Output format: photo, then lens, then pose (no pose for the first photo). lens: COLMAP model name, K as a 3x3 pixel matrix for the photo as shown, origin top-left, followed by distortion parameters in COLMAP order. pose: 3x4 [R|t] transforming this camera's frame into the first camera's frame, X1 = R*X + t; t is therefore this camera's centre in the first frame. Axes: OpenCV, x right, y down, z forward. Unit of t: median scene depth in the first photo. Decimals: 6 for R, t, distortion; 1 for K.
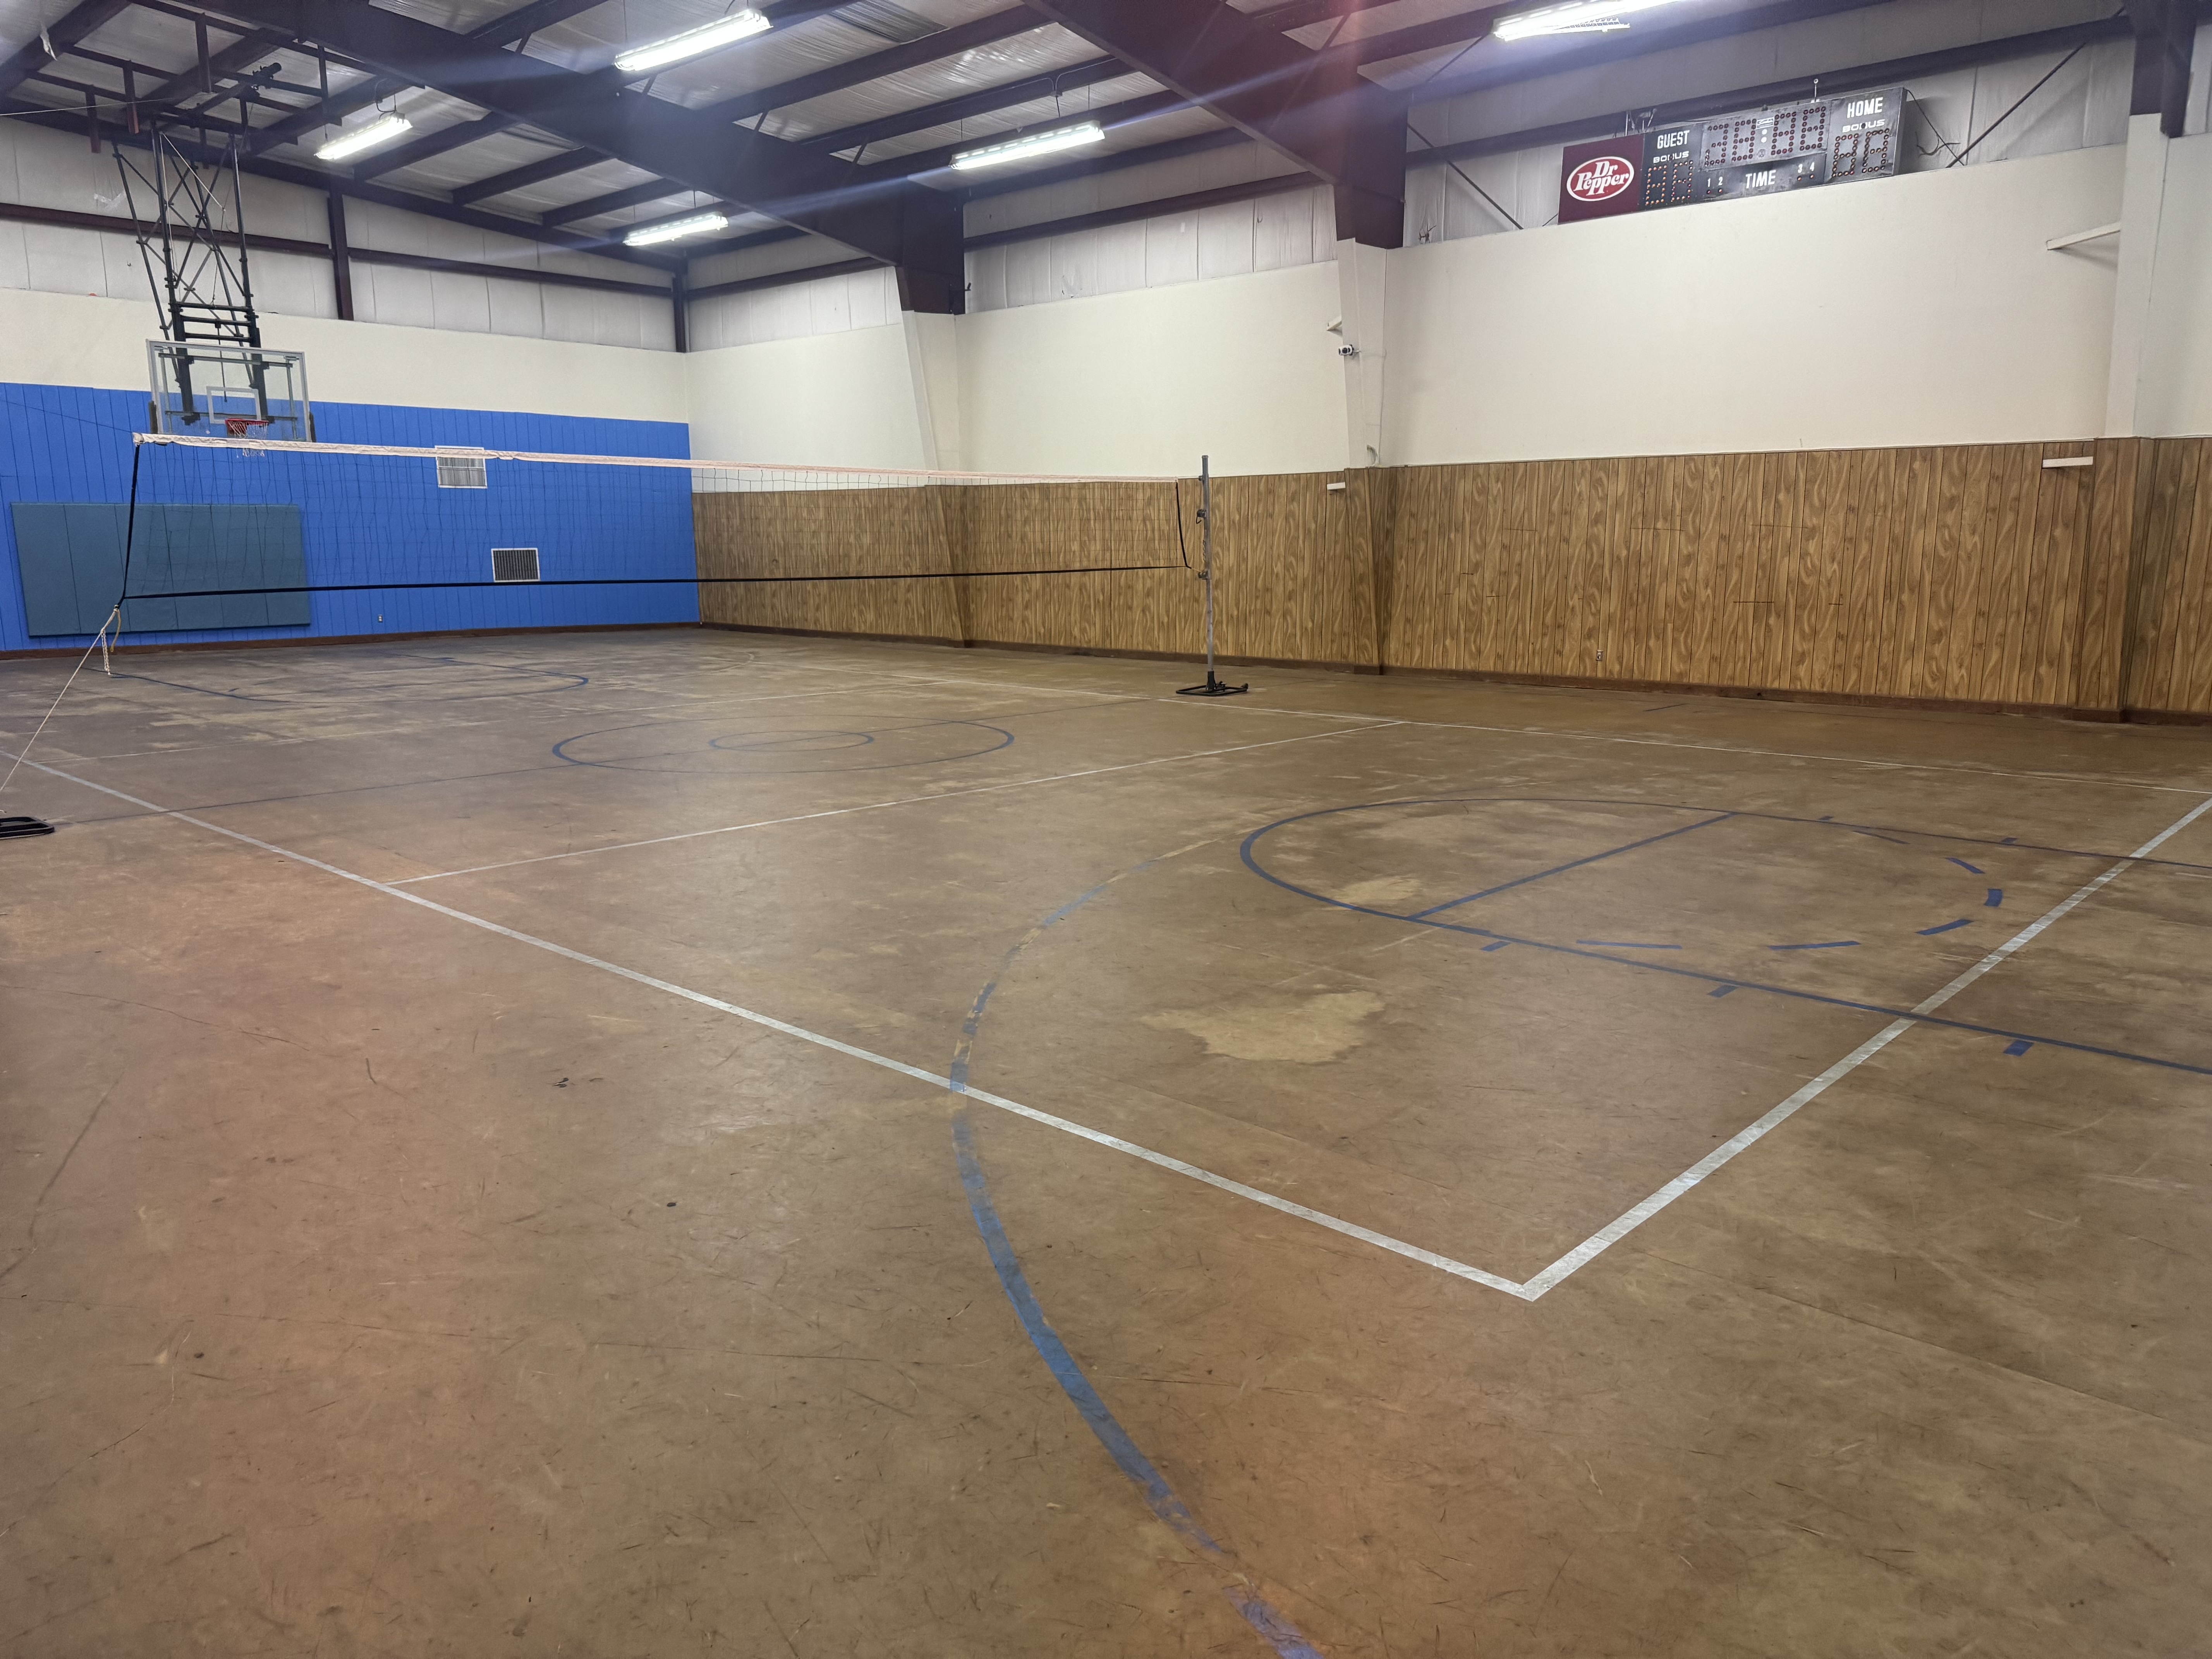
lens RADIAL K [[1536.7, 0, 1111.2], [0, 1536.7, 836.6], [0, 0, 1]] dist [0.151441, -0.280136]
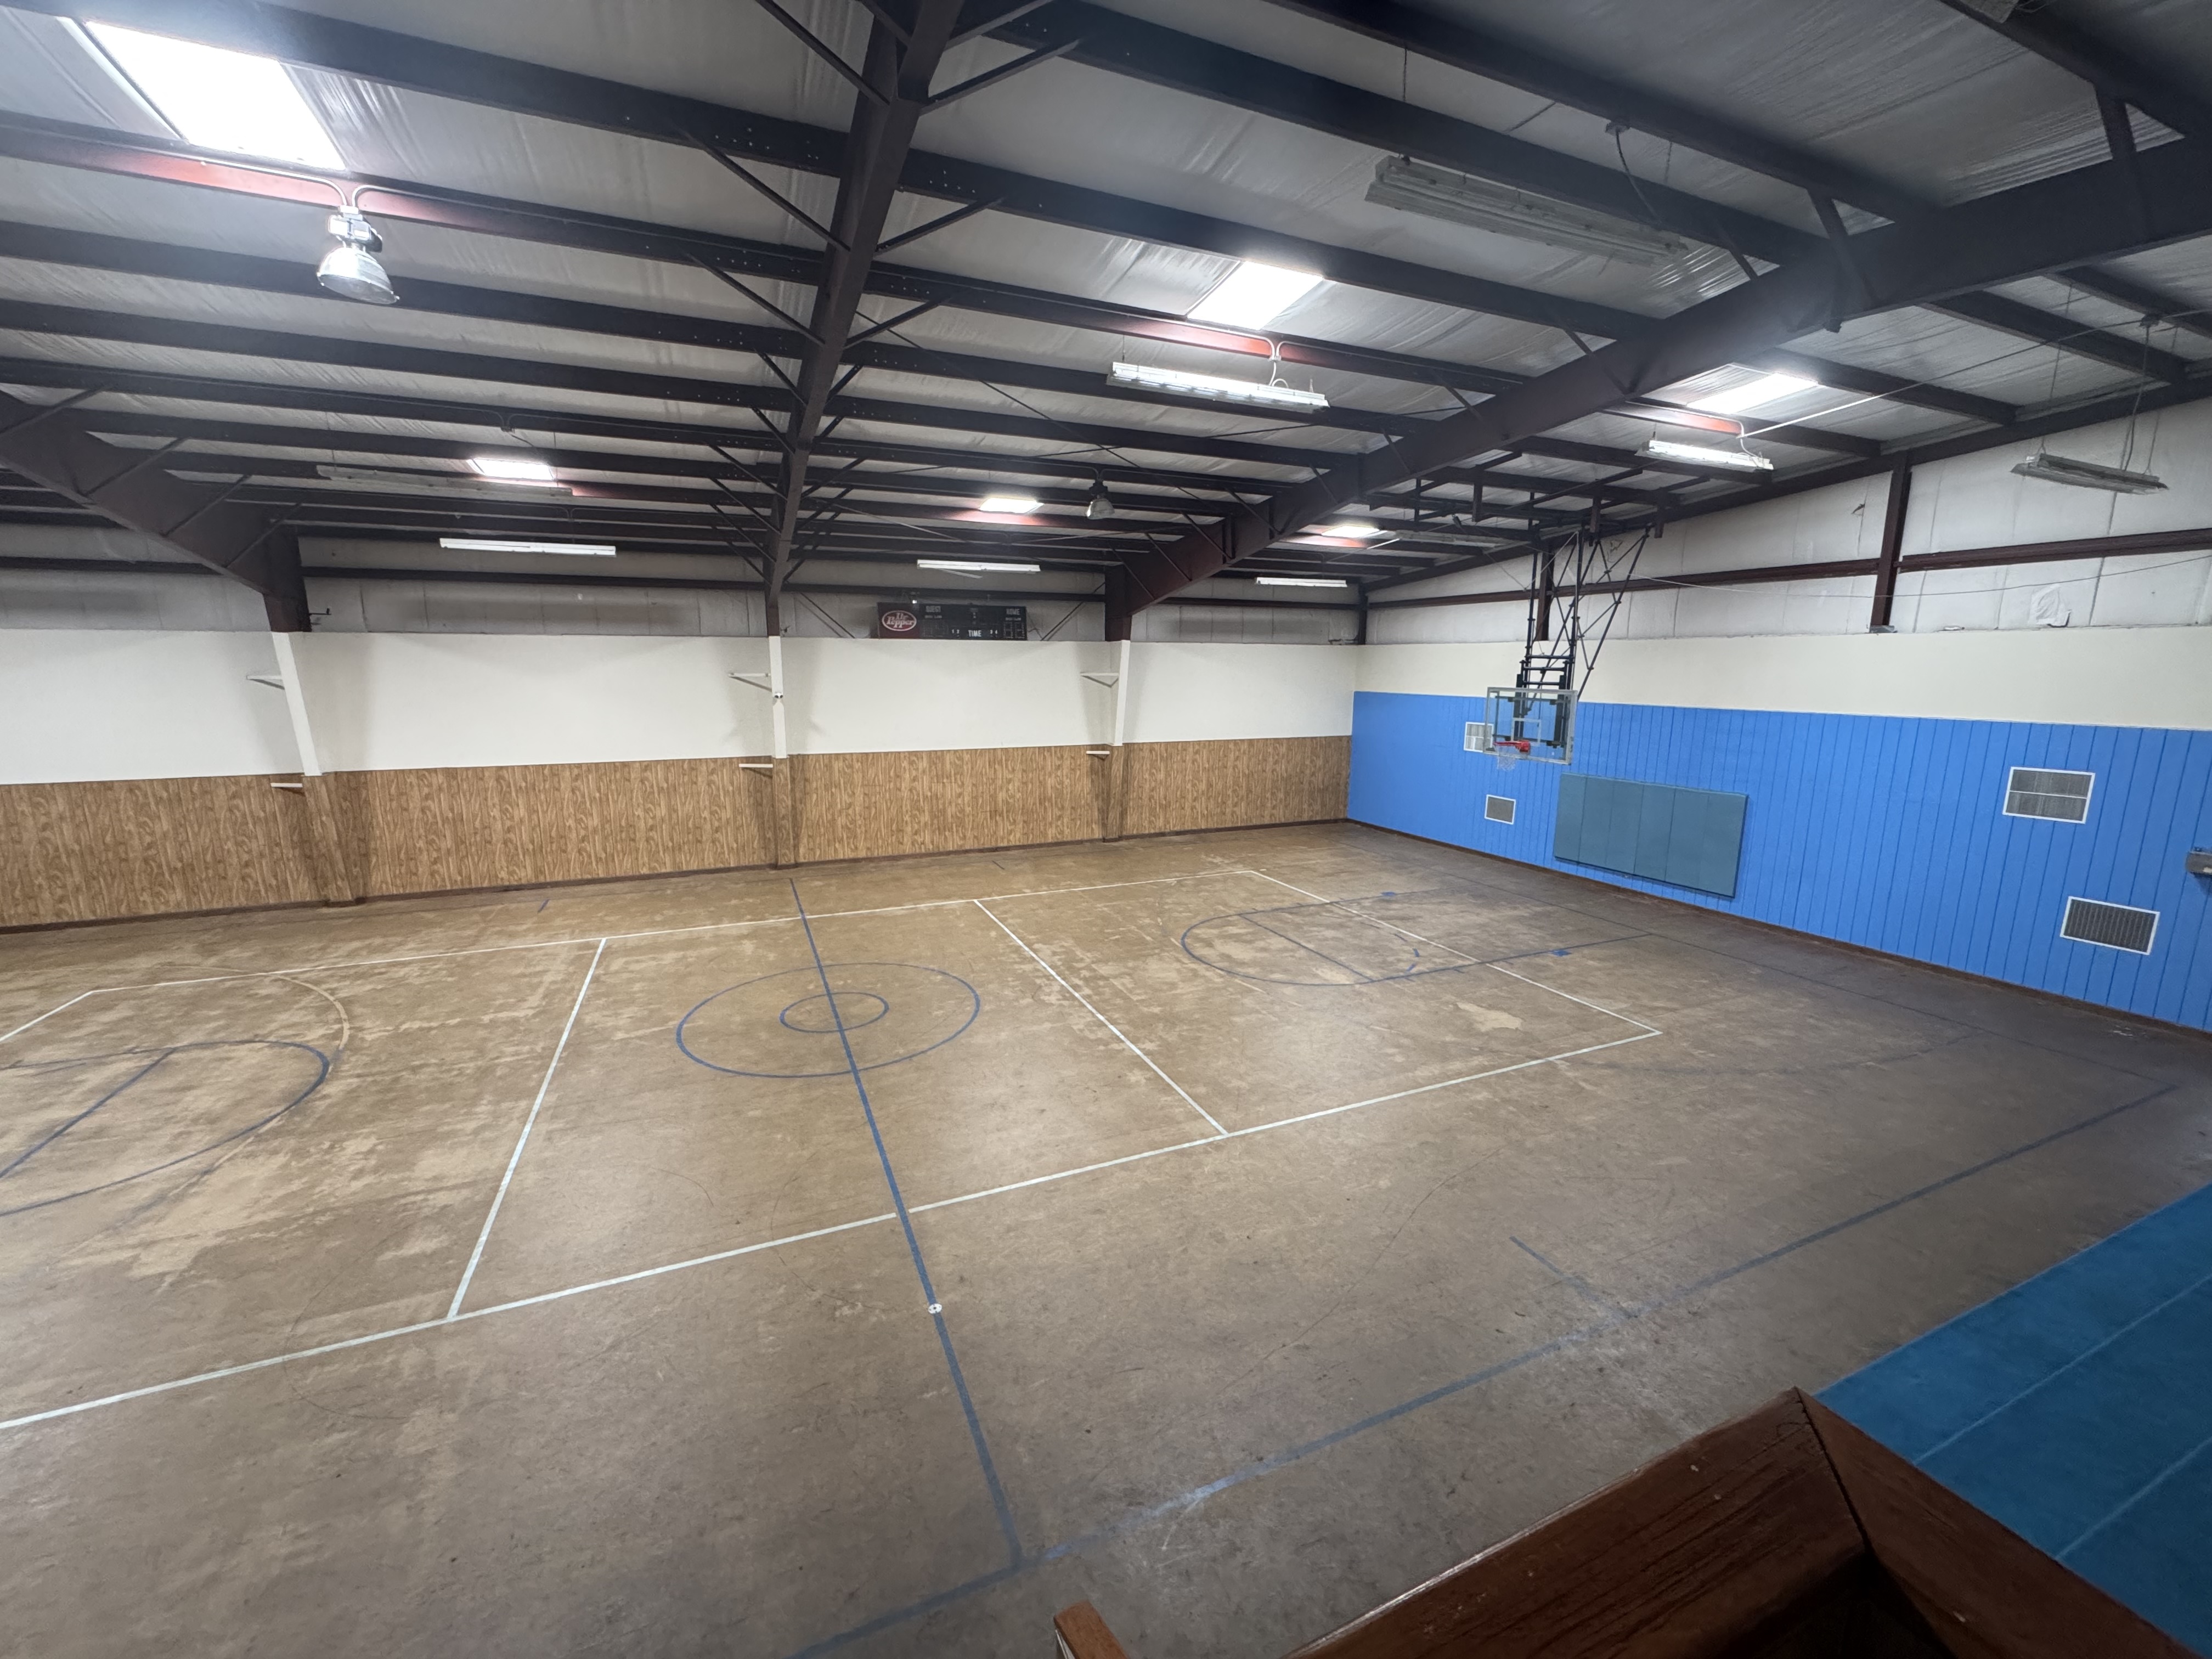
lens RADIAL K [[882.0, 0, 1104.5], [0, 882.0, 826.6], [0, 0, 1]] dist [-0.003399, 0.000346]
pose [[0.403275, -0.164922, 0.900095, -0.635636], [0.169700, 0.980042, 0.103539, -0.213229], [-0.899206, 0.110992, 0.423213, 0.272286]]
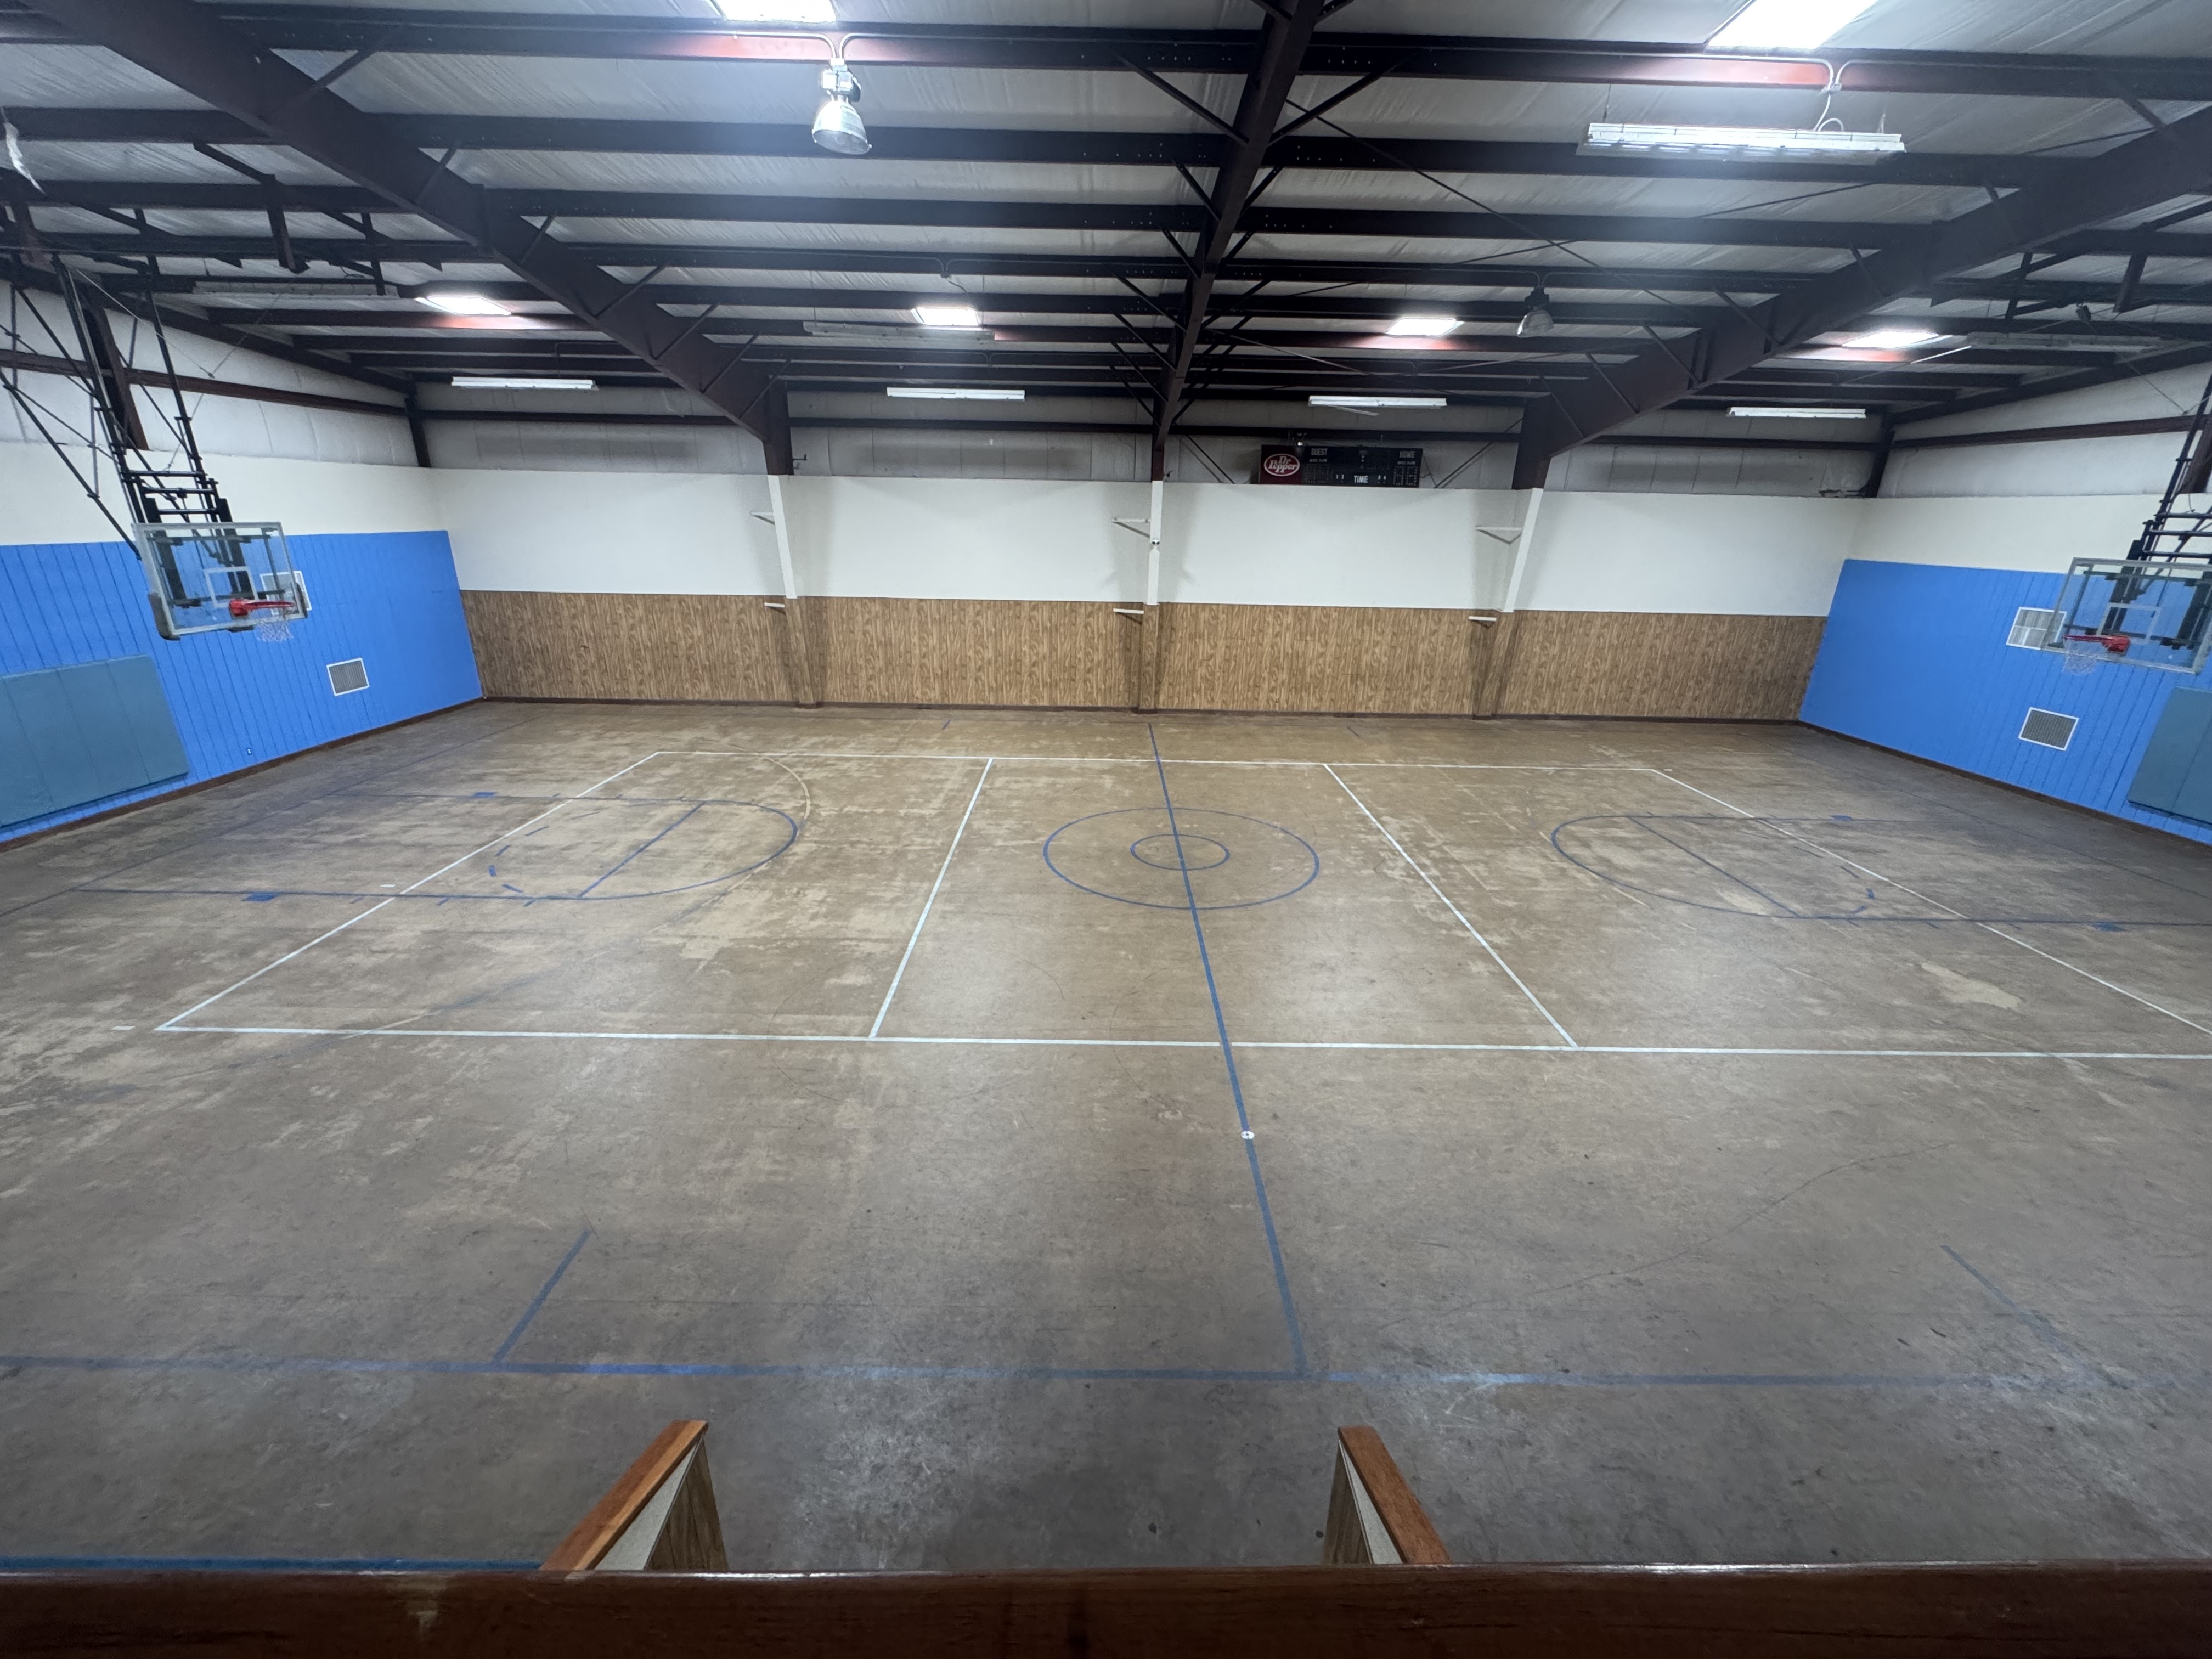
lens RADIAL K [[882.0, 0, 1104.5], [0, 882.0, 826.6], [0, 0, 1]] dist [-0.003399, 0.000346]
pose [[0.728225, -0.216605, 0.650208, -0.637702], [0.109786, 0.973358, 0.201298, -0.209393], [-0.676488, -0.075207, 0.732604, 0.279783]]
